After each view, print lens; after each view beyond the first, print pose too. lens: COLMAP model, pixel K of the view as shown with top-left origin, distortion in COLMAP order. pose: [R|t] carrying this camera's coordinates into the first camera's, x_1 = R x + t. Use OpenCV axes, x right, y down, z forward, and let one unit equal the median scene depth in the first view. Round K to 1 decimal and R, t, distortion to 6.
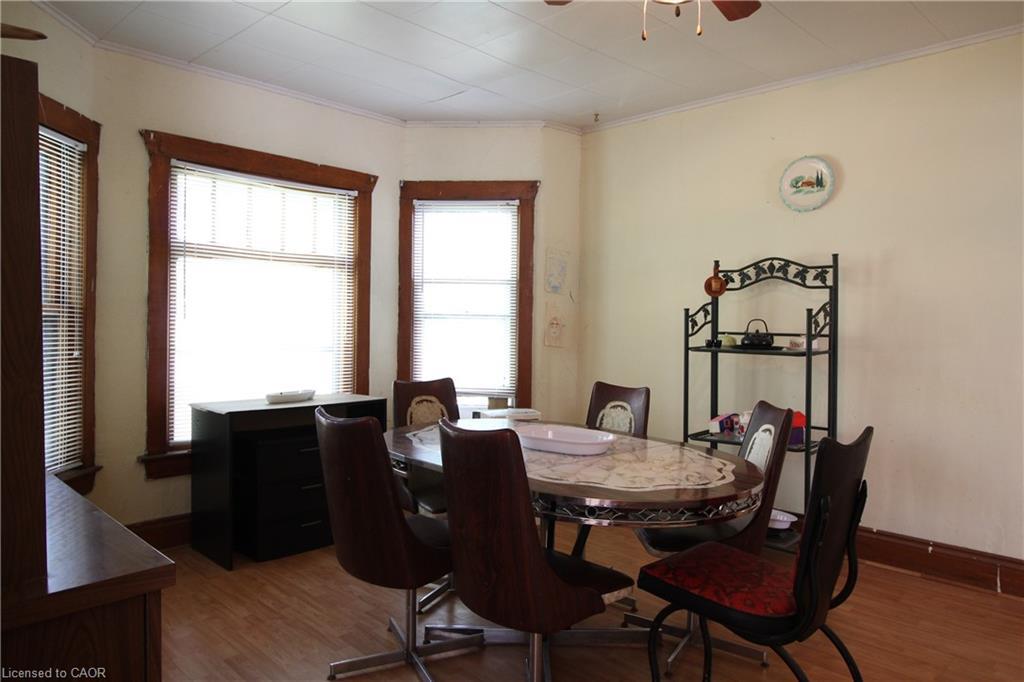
lens RADIAL K [[689.2, 0, 515.1], [0, 689.2, 325.3], [0, 0, 1]] dist [0.006878, 0.001495]
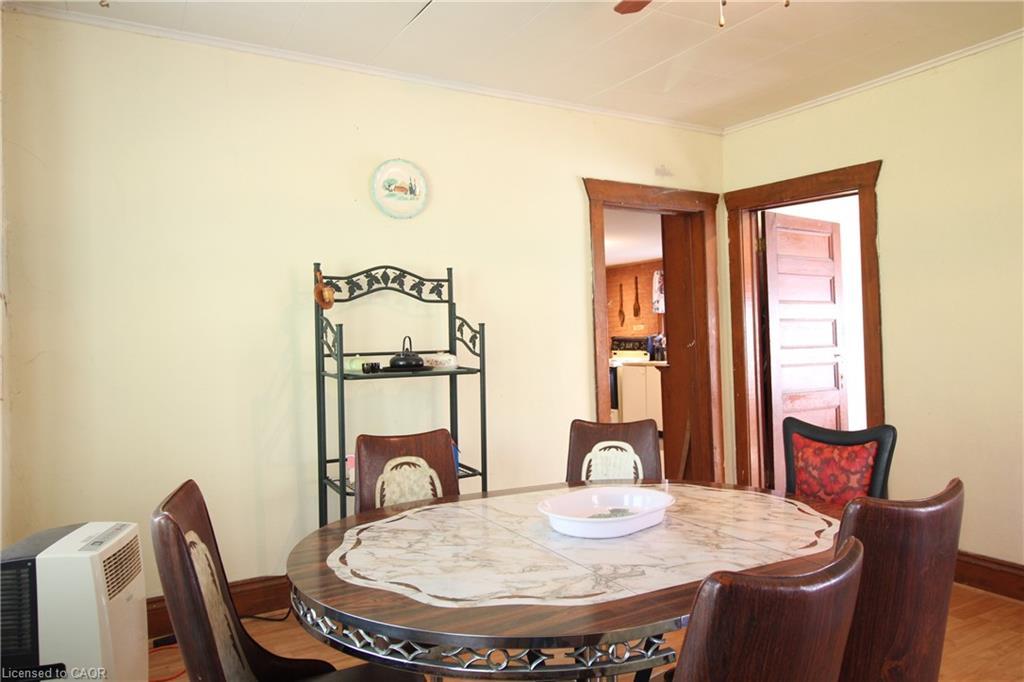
lens RADIAL K [[689.2, 0, 515.1], [0, 689.2, 325.3], [0, 0, 1]] dist [0.006878, 0.001495]
pose [[0.276009, -0.006890, 0.961130, -0.429489], [0.027554, 0.999620, -0.000747, -0.017541], [-0.960760, 0.026689, 0.276094, 0.609355]]
